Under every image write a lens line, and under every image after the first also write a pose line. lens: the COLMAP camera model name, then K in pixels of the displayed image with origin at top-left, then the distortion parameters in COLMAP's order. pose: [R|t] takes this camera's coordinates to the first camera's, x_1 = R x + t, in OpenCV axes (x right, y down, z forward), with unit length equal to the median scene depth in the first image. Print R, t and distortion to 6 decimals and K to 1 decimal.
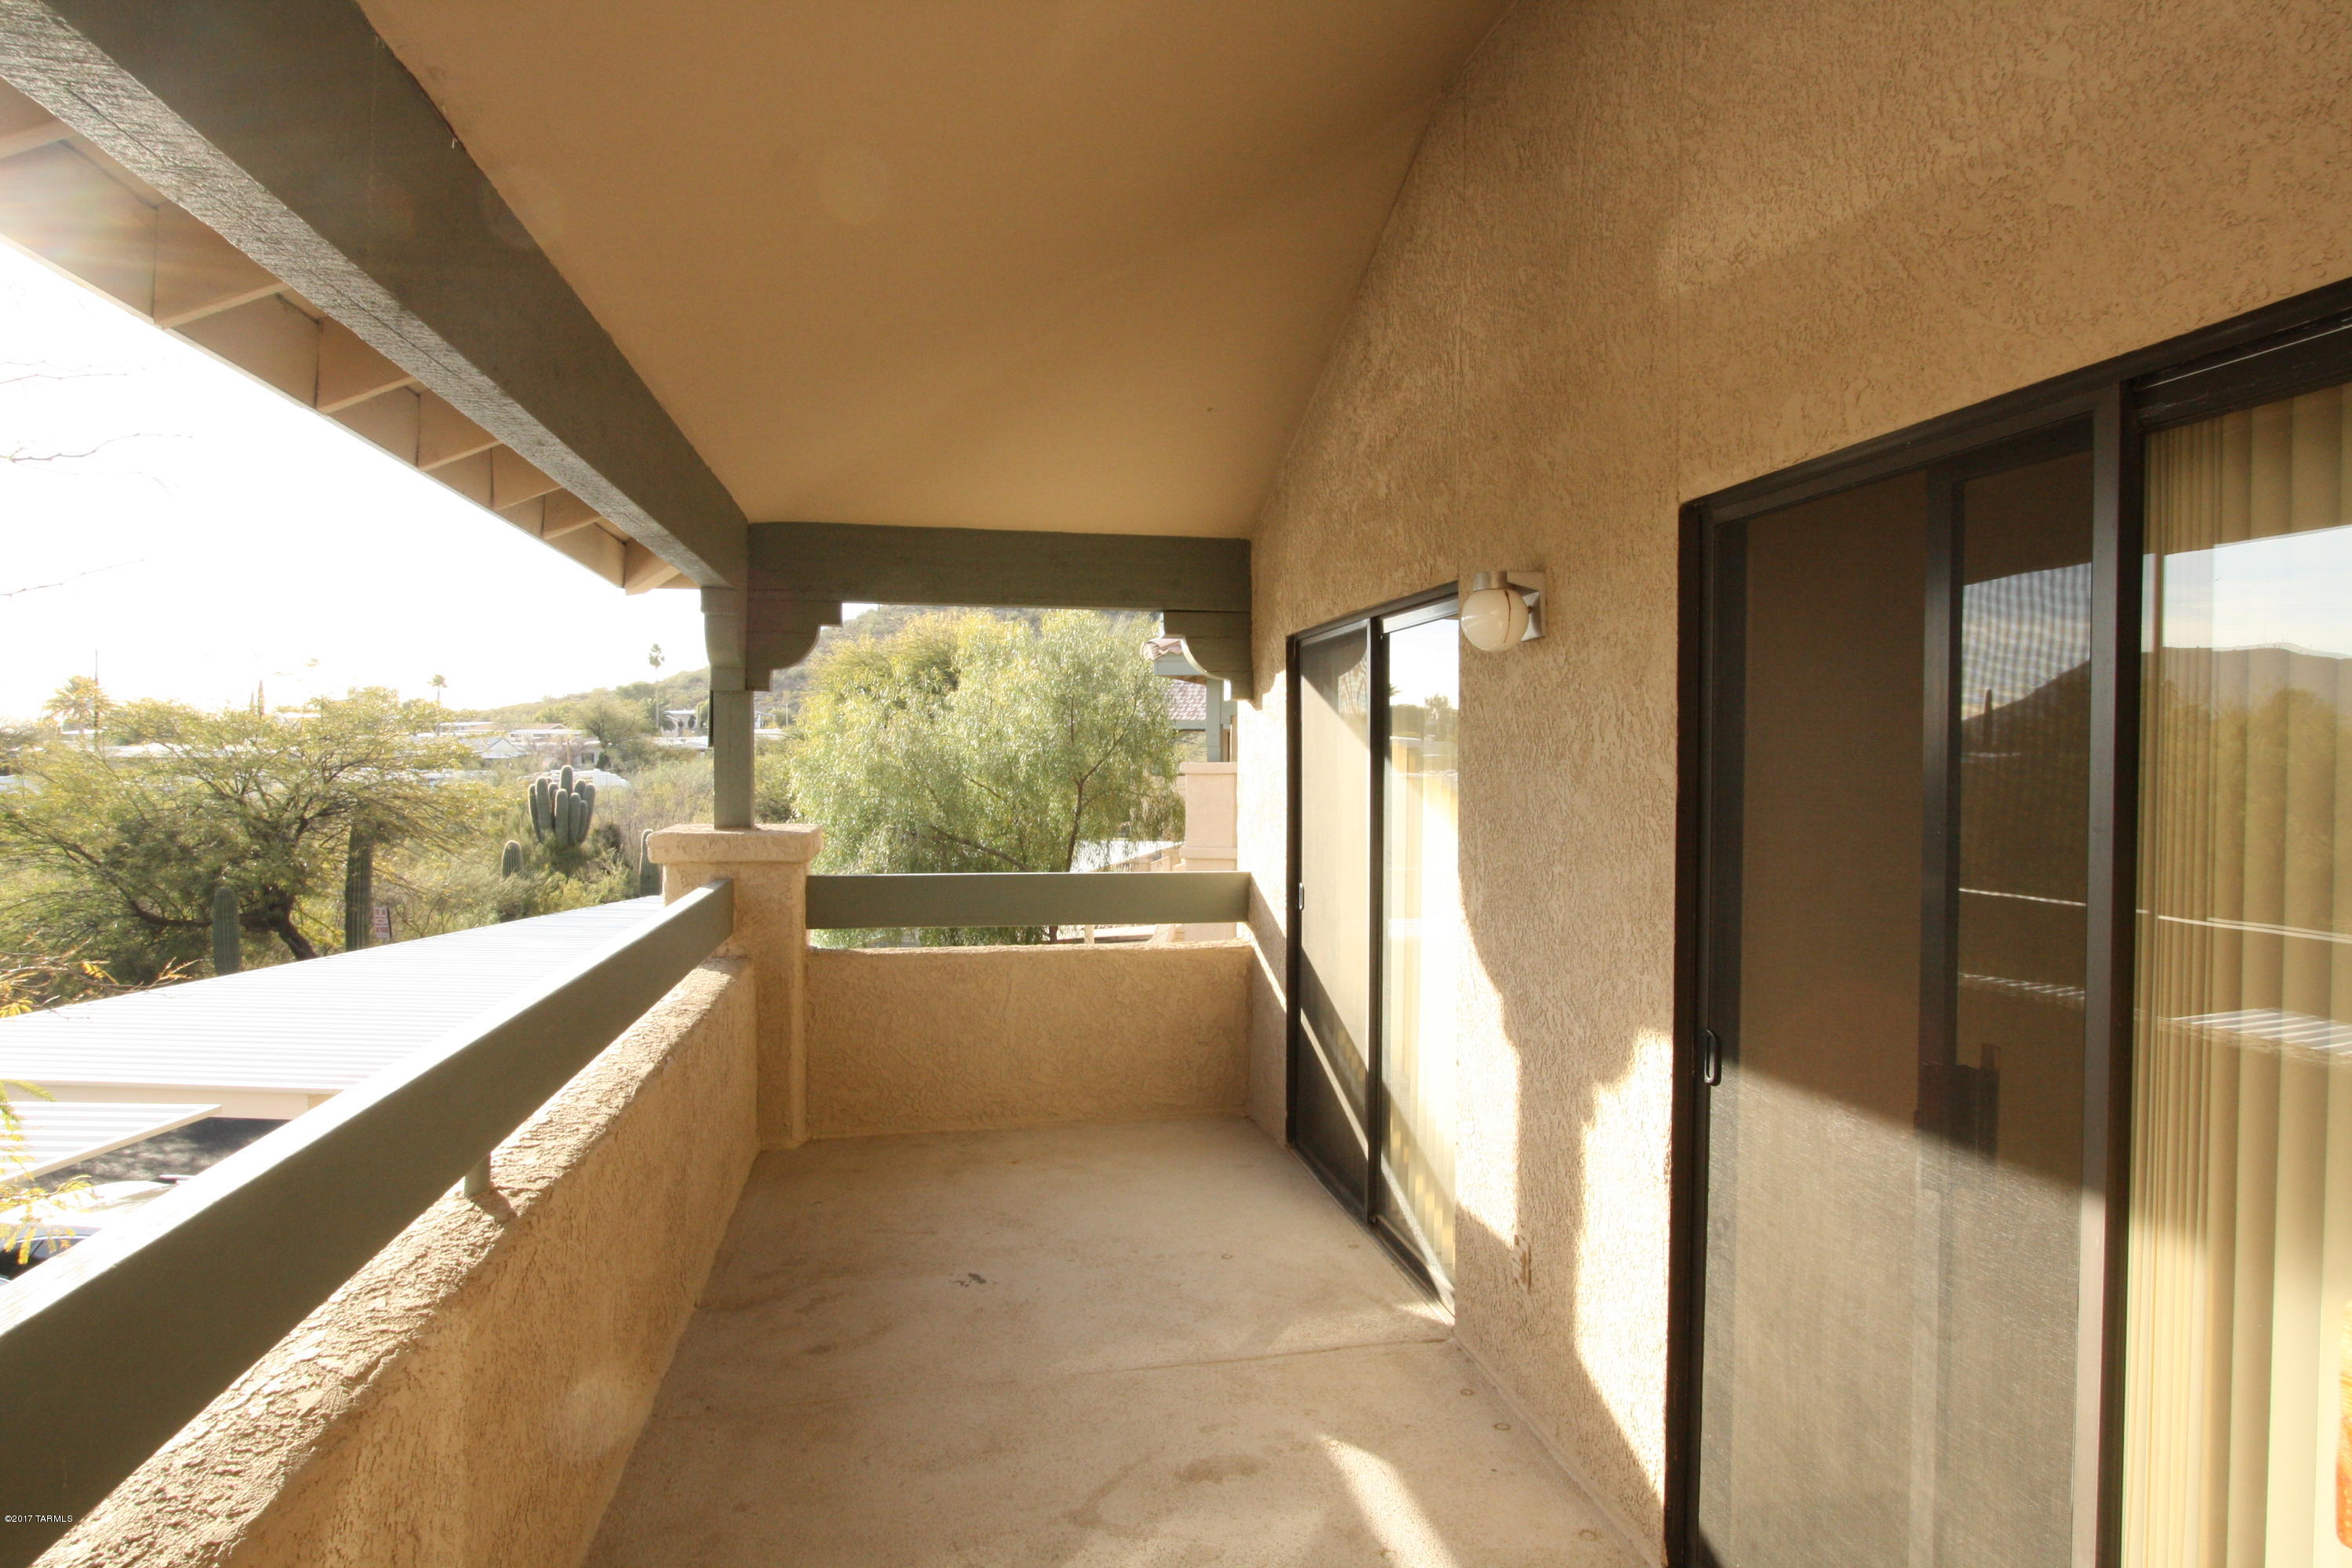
lens RADIAL K [[1361.4, 0, 1174.6], [0, 1361.4, 781.7], [0, 0, 1]] dist [-0.028196, 0.017903]
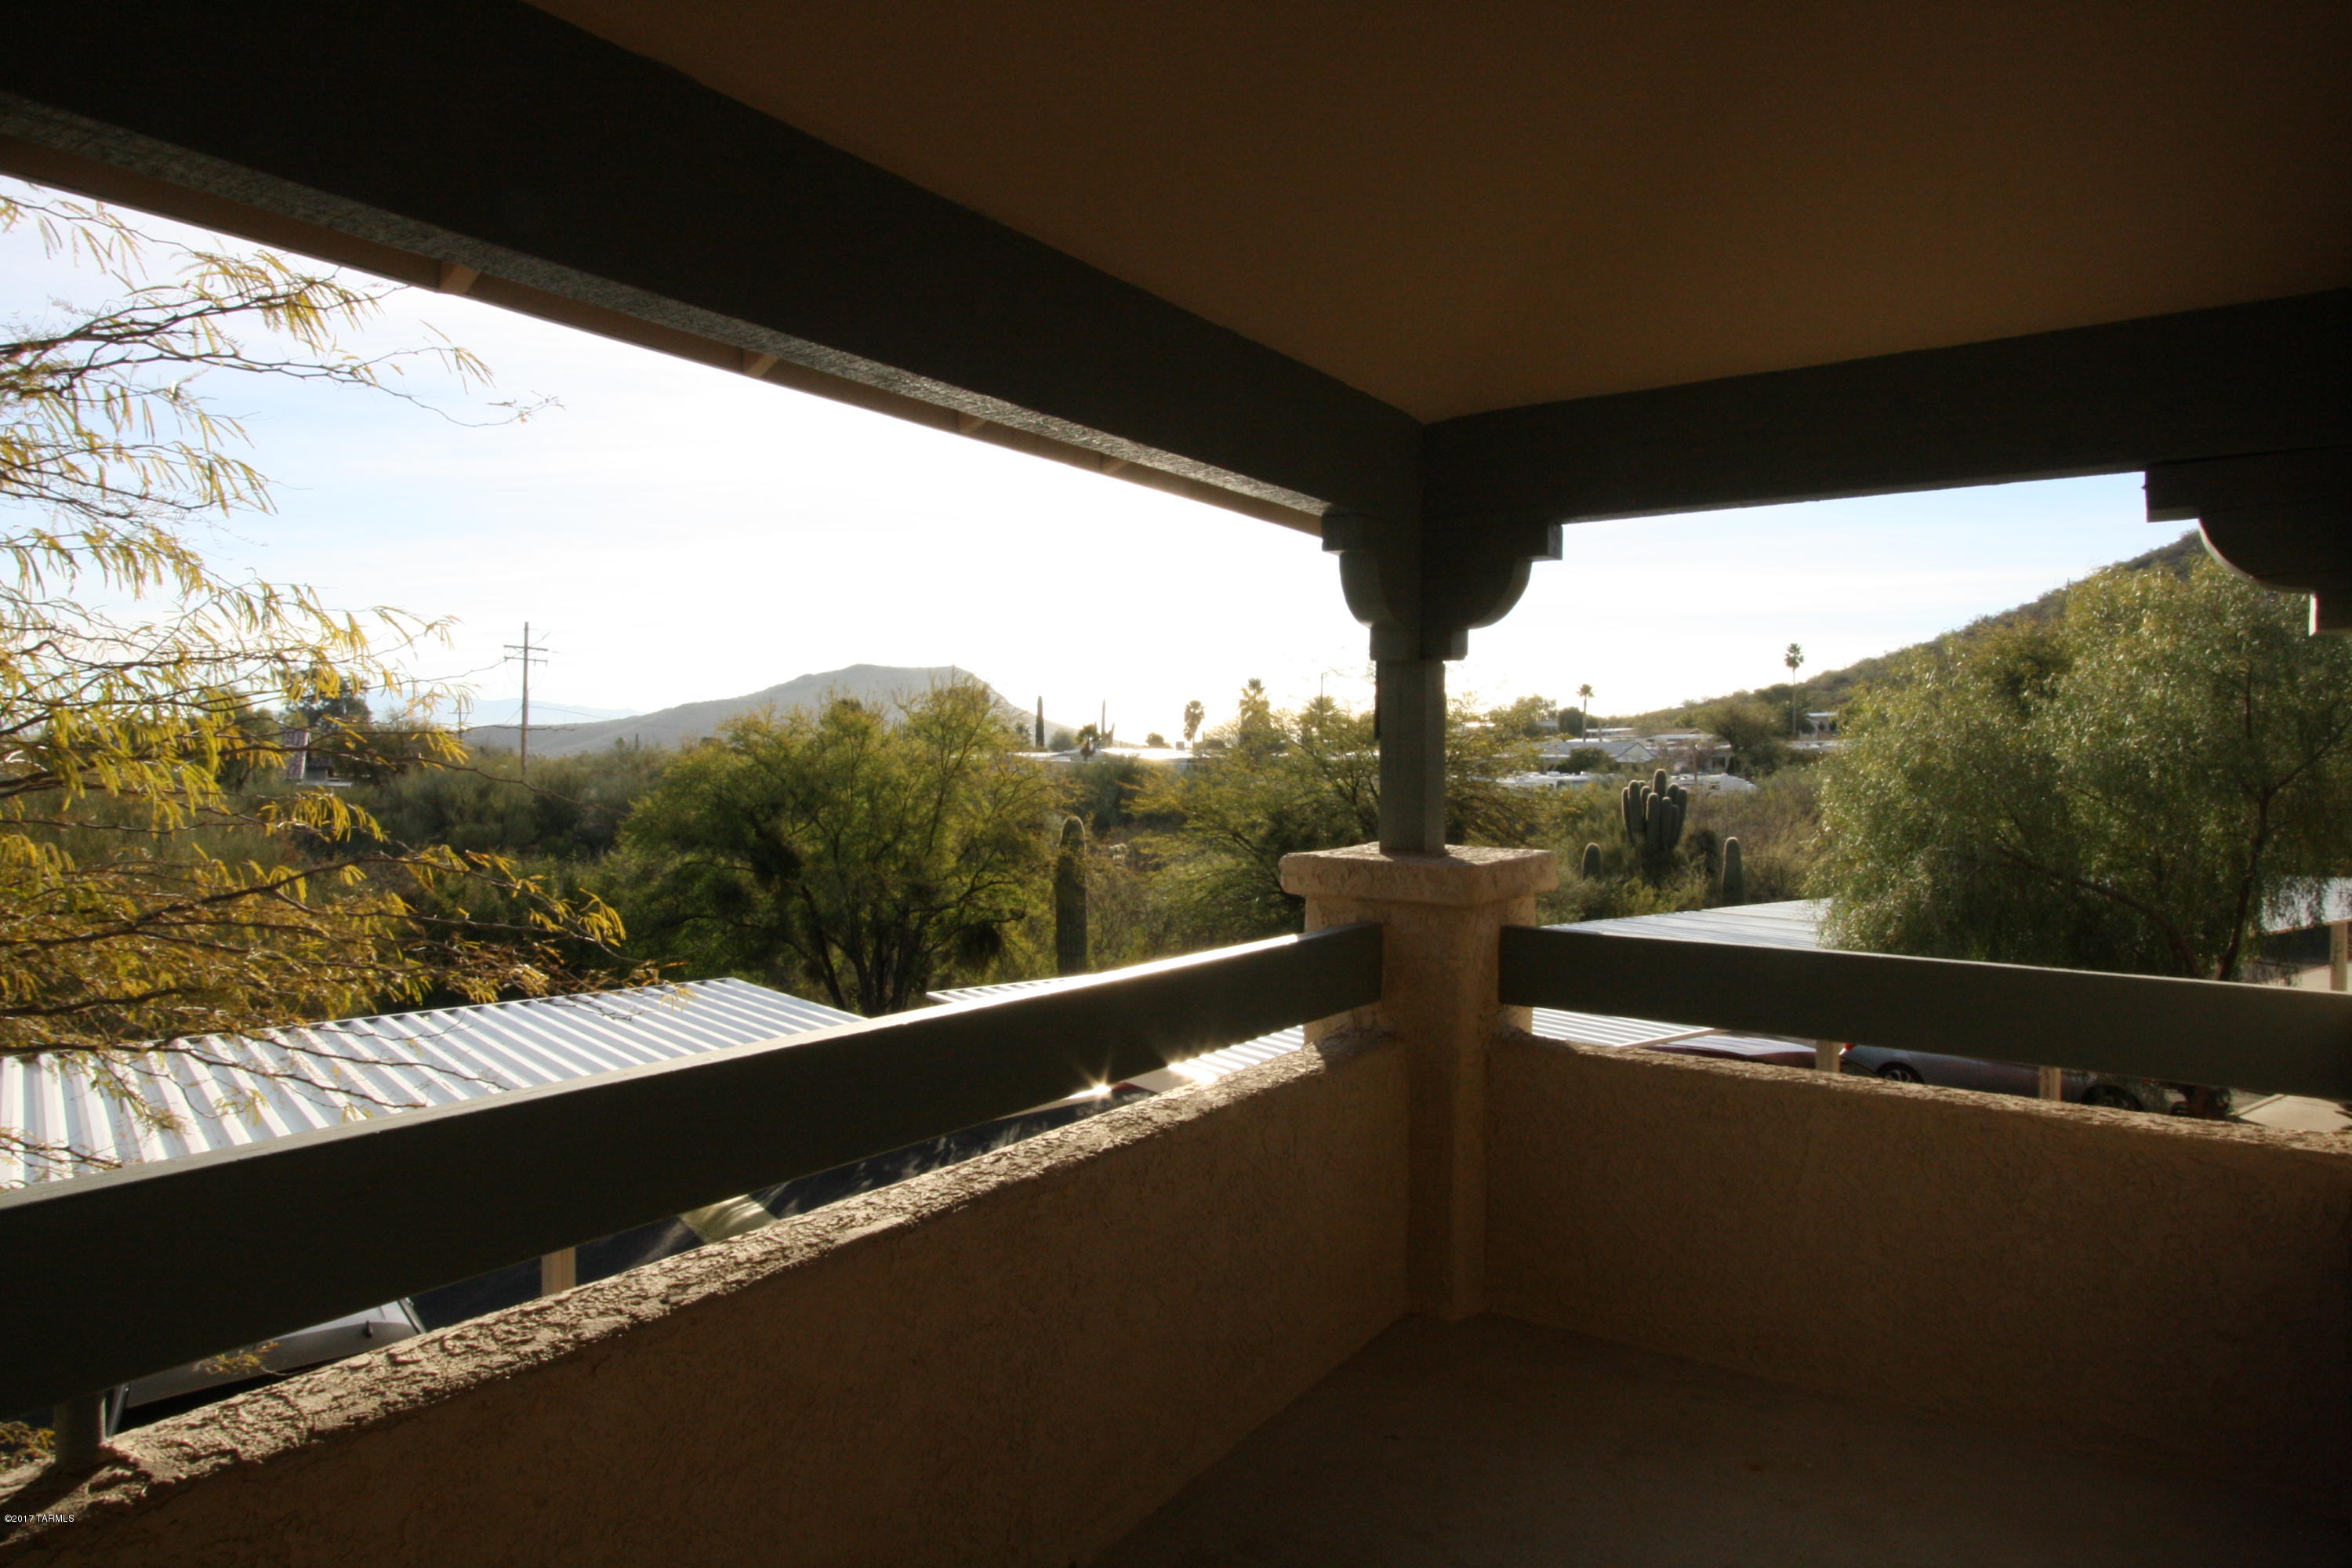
lens RADIAL K [[1358.4, 0, 1176.0], [0, 1358.4, 784.0], [0, 0, 1]] dist [-0.028119, 0.017002]
pose [[0.692853, 0.012699, -0.720967, 0.038151], [-0.013947, 0.999894, 0.004209, -0.001132], [0.720944, 0.007139, 0.692956, 0.142788]]
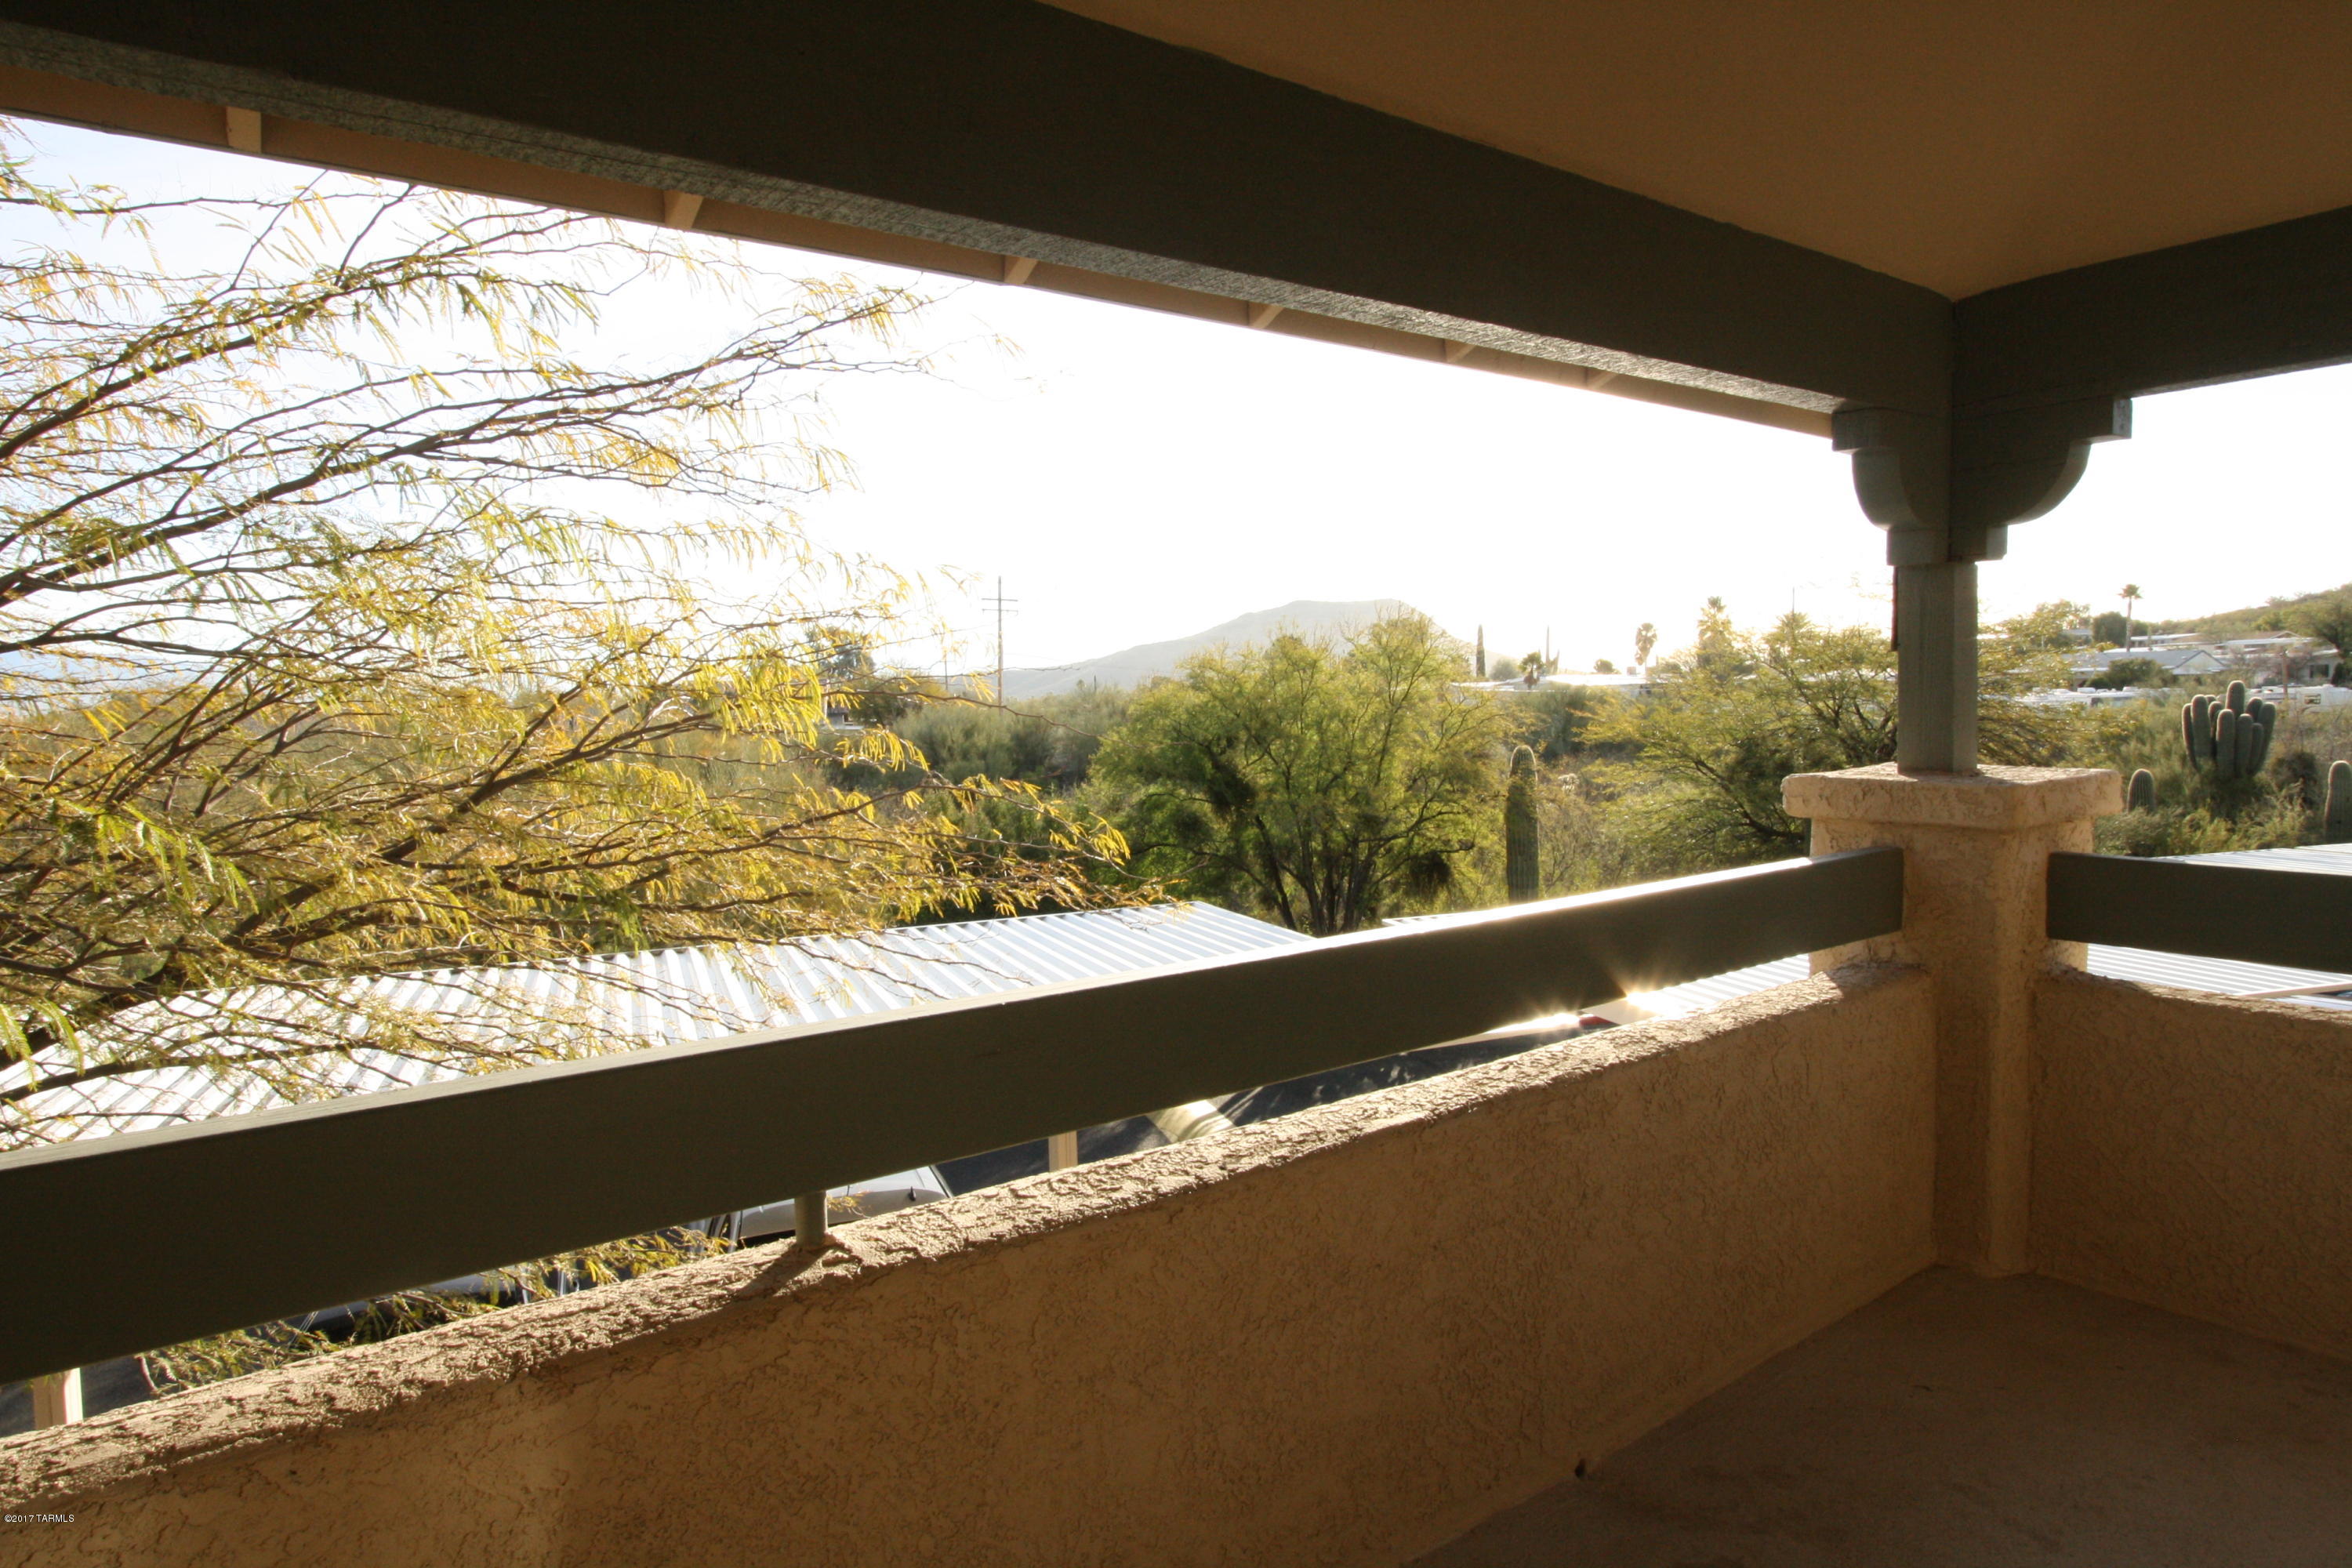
lens RADIAL K [[1357.6, 0, 1169.5], [0, 1357.6, 772.7], [0, 0, 1]] dist [-0.026239, 0.017843]
pose [[0.426461, 0.038251, -0.903697, 0.039695], [0.008971, 0.998877, 0.046514, 0.000116], [0.904461, -0.027944, 0.425639, 0.131734]]
